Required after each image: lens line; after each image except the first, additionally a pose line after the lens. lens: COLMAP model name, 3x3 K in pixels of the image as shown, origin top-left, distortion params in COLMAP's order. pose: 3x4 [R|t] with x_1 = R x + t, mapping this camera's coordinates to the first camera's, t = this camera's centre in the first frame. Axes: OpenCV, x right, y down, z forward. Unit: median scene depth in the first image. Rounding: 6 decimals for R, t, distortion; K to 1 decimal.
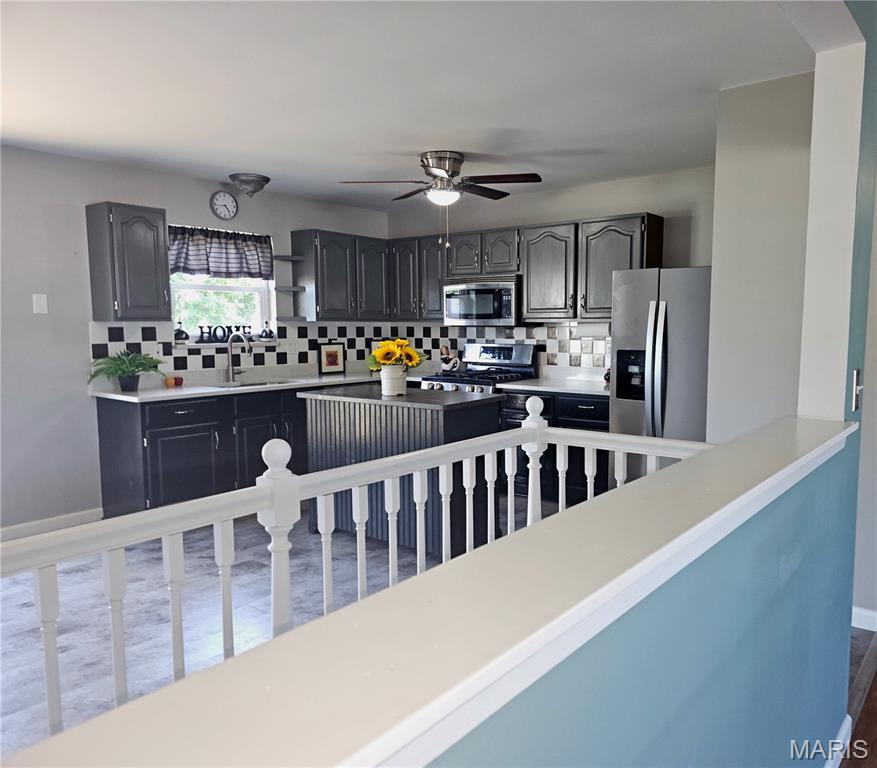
lens RADIAL K [[676.5, 0, 503.9], [0, 676.5, 387.5], [0, 0, 1]] dist [0.052031, -0.051773]
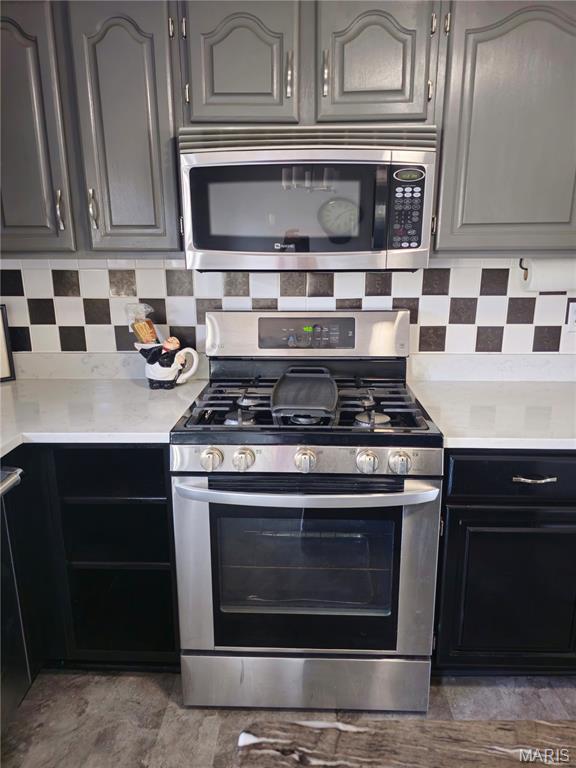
lens RADIAL K [[507.6, 0, 290.6], [0, 507.6, 373.4], [0, 0, 1]] dist [0.063307, -0.056020]
pose [[0.817841, -0.135716, 0.559211, -0.222619], [0.054709, 0.985727, 0.159217, -0.085534], [-0.572837, -0.099620, 0.813593, 0.815440]]
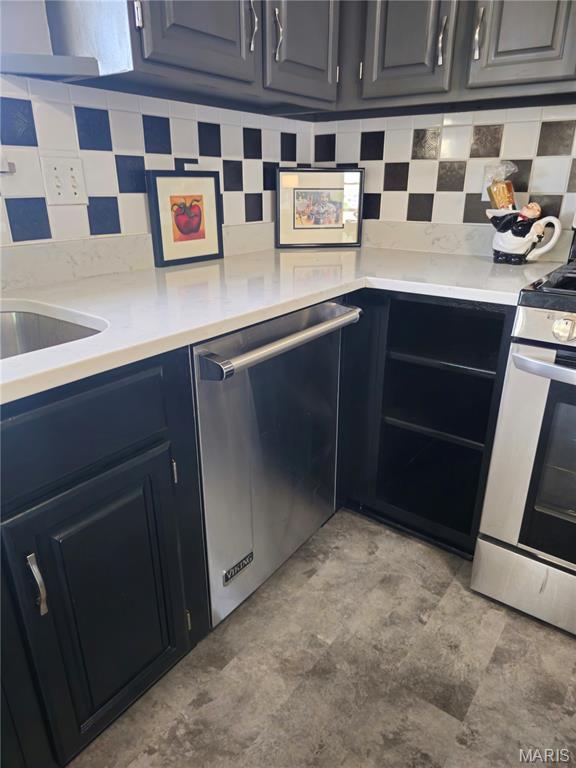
lens RADIAL K [[507.6, 0, 293.9], [0, 507.6, 380.4], [0, 0, 1]] dist [0.063307, -0.056020]
pose [[0.999921, 0.001134, 0.012544, -0.233764], [-0.004593, 0.960186, 0.279323, -0.042100], [-0.011728, -0.279359, 0.960115, 0.833559]]
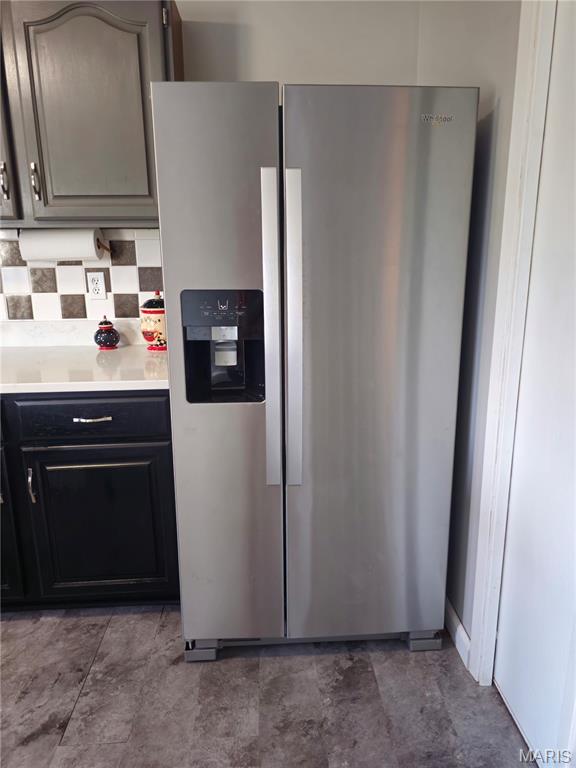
lens RADIAL K [[507.6, 0, 294.6], [0, 507.6, 367.8], [0, 0, 1]] dist [0.063307, -0.056020]
pose [[0.766576, -0.149608, 0.624482, 0.015435], [0.068280, 0.985959, 0.152391, -0.042754], [-0.638513, -0.074180, 0.766028, 0.592152]]
